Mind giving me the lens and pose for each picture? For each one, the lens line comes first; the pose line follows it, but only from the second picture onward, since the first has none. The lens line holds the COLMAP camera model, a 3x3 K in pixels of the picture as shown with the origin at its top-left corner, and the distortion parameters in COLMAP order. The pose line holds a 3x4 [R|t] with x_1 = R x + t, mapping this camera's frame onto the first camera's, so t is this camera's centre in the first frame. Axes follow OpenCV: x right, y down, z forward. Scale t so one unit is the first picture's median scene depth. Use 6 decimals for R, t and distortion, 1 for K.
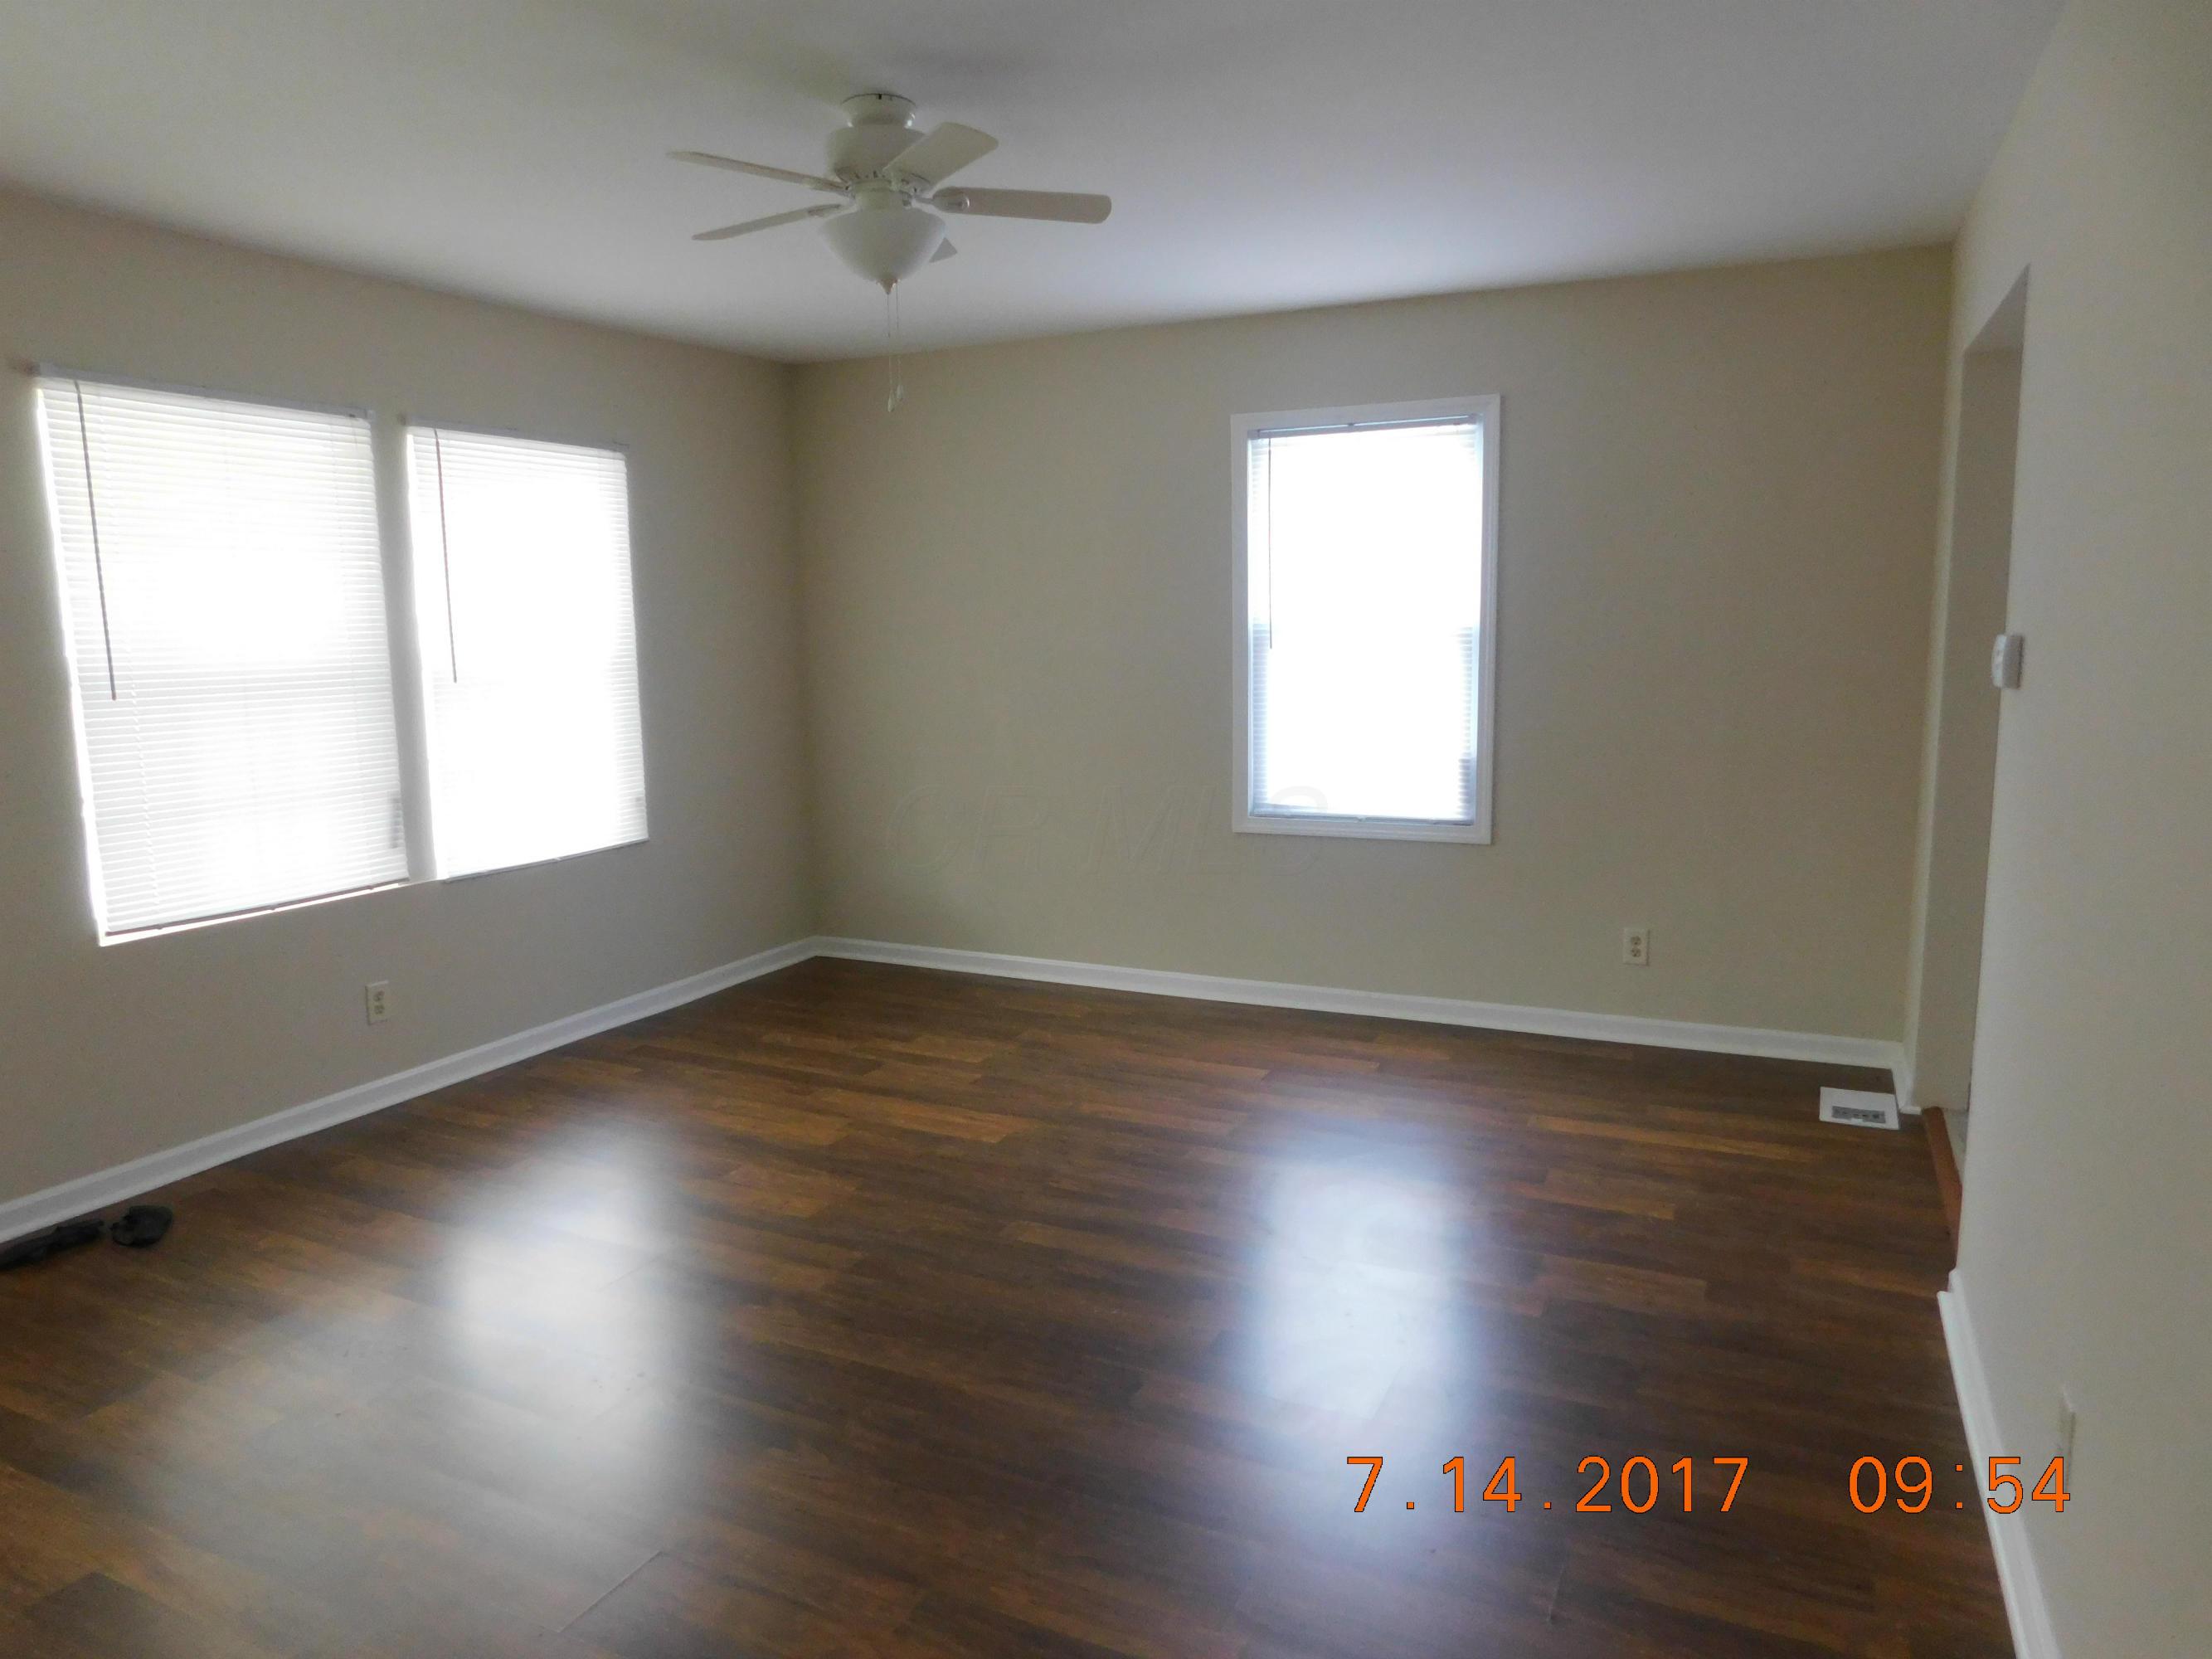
lens RADIAL K [[1472.4, 0, 1089.8], [0, 1472.4, 835.0], [0, 0, 1]] dist [-0.061280, 0.051805]
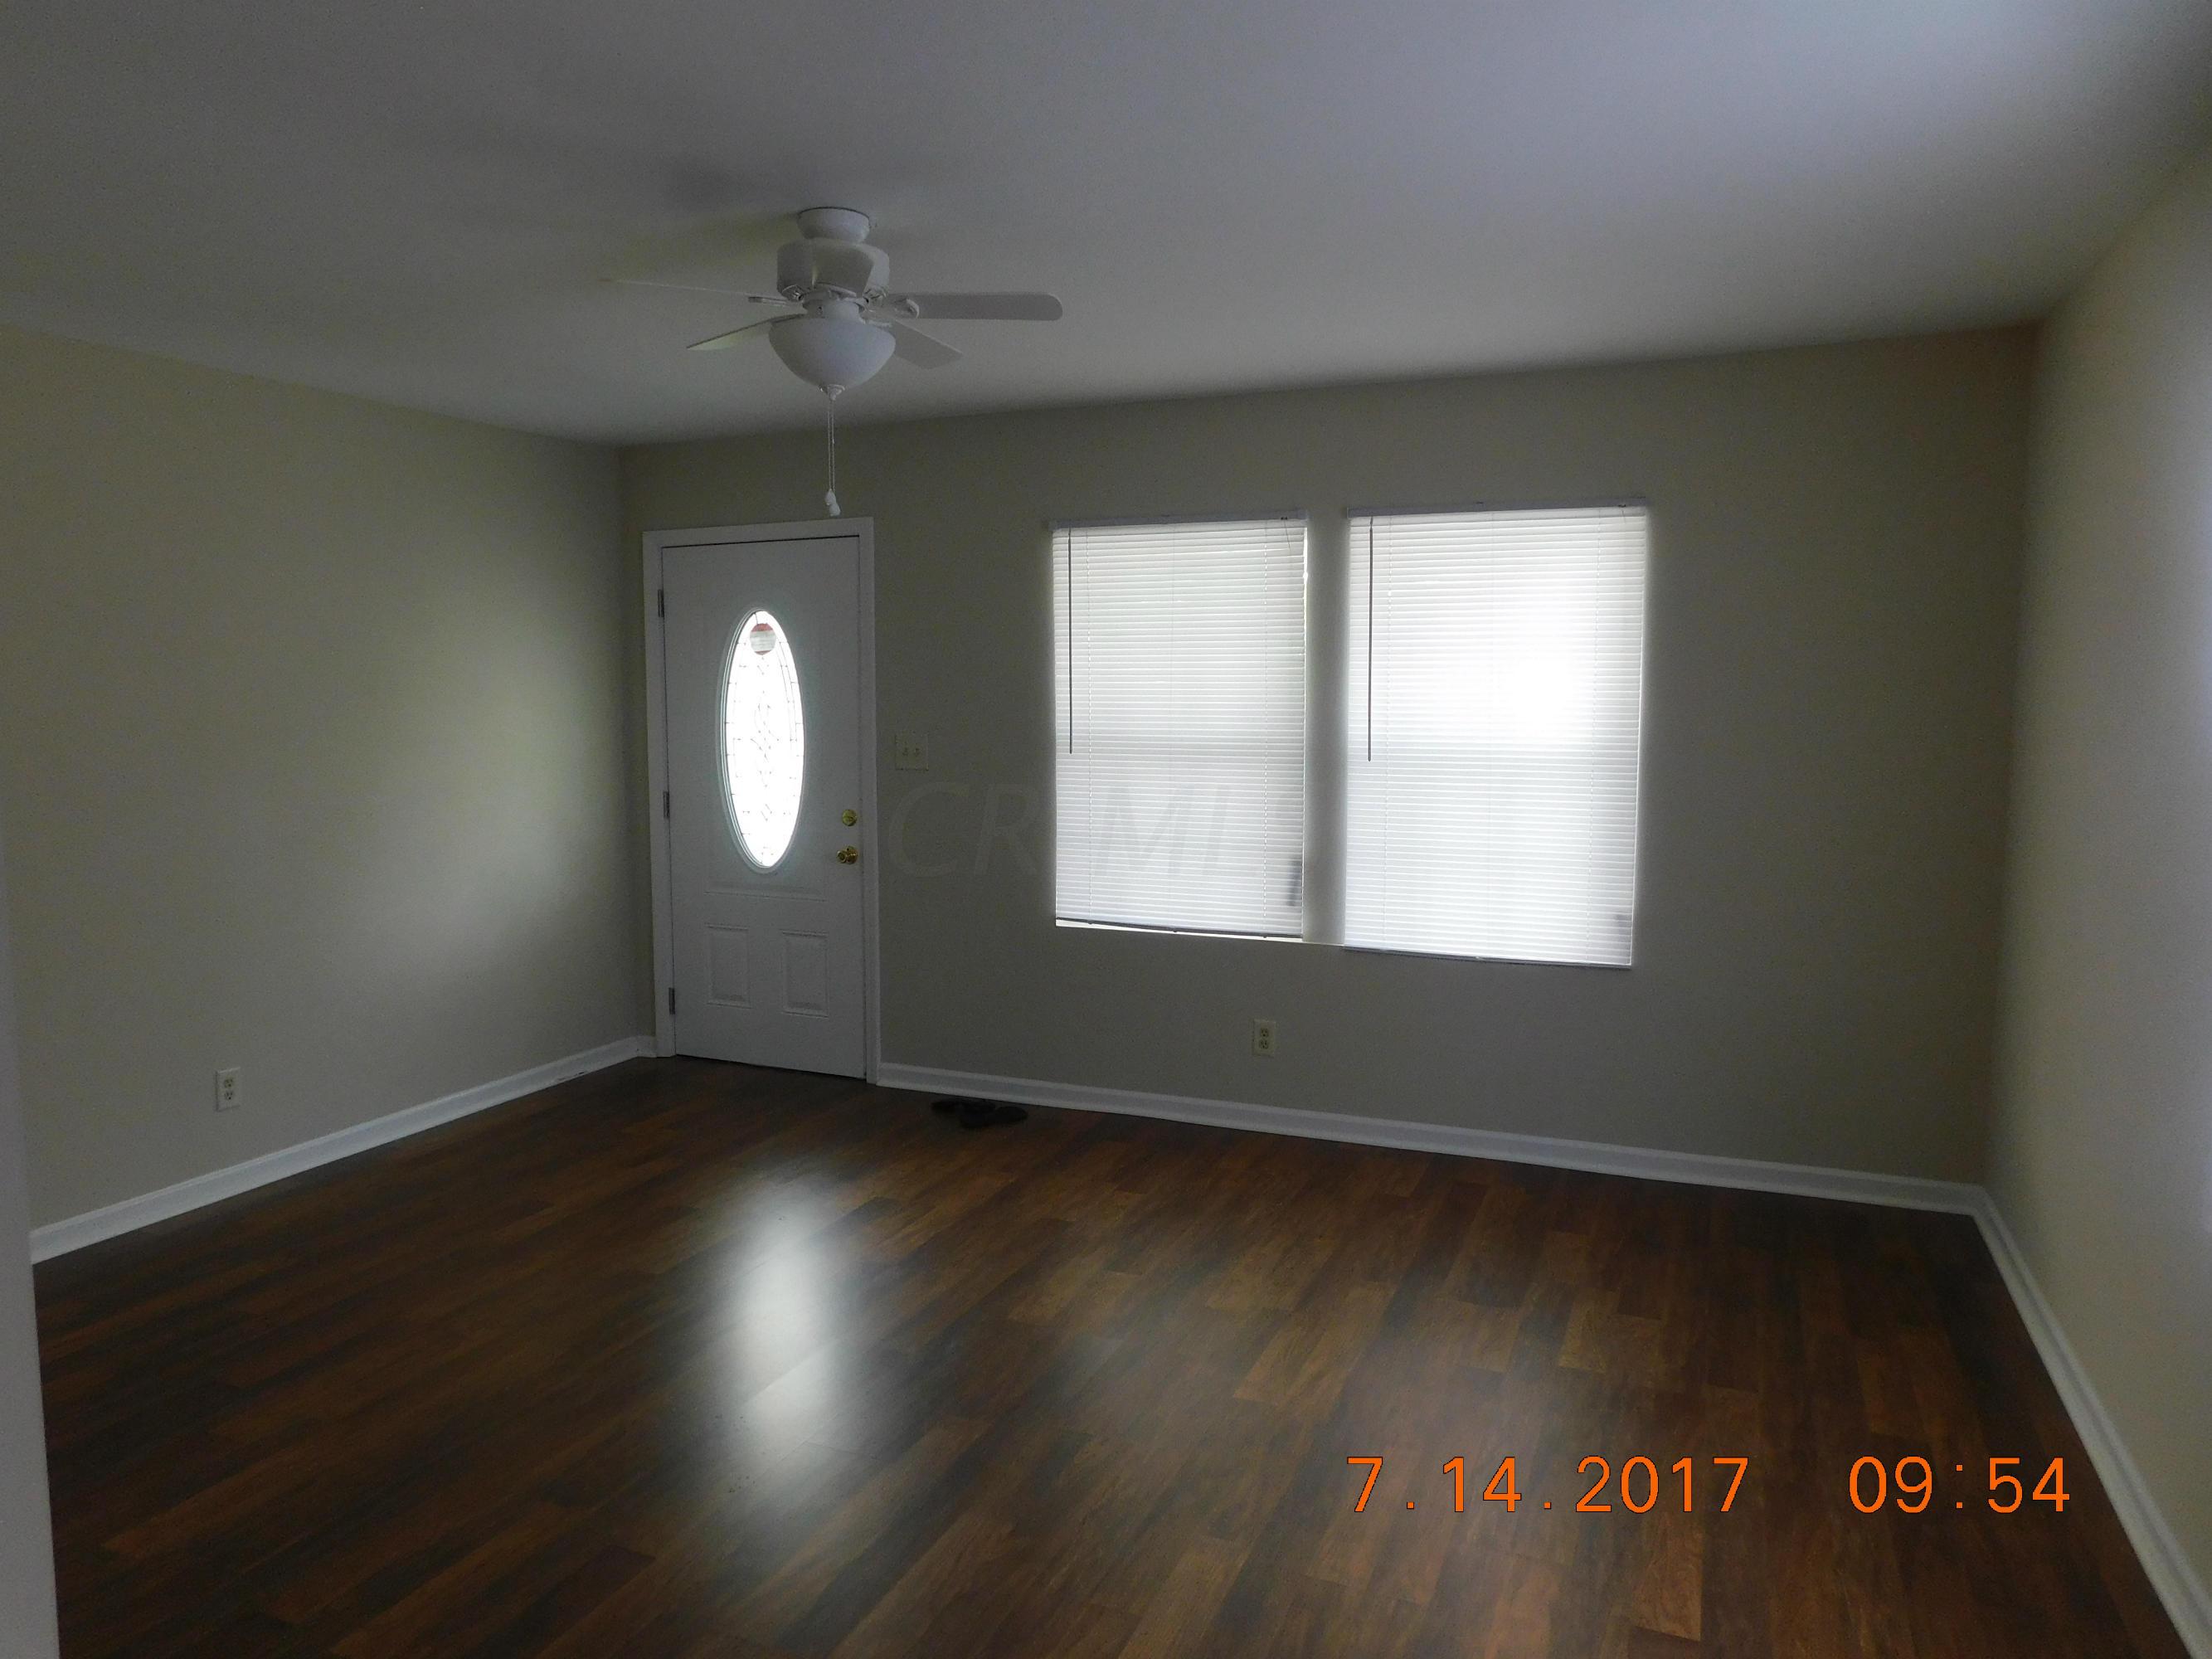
lens RADIAL K [[1472.4, 0, 1104.8], [0, 1472.4, 836.8], [0, 0, 1]] dist [-0.061280, 0.051805]
pose [[0.049065, 0.113610, -0.992313, 0.553187], [-0.148557, 0.983289, 0.105231, -0.125243], [0.987686, 0.142252, 0.065123, 0.710365]]
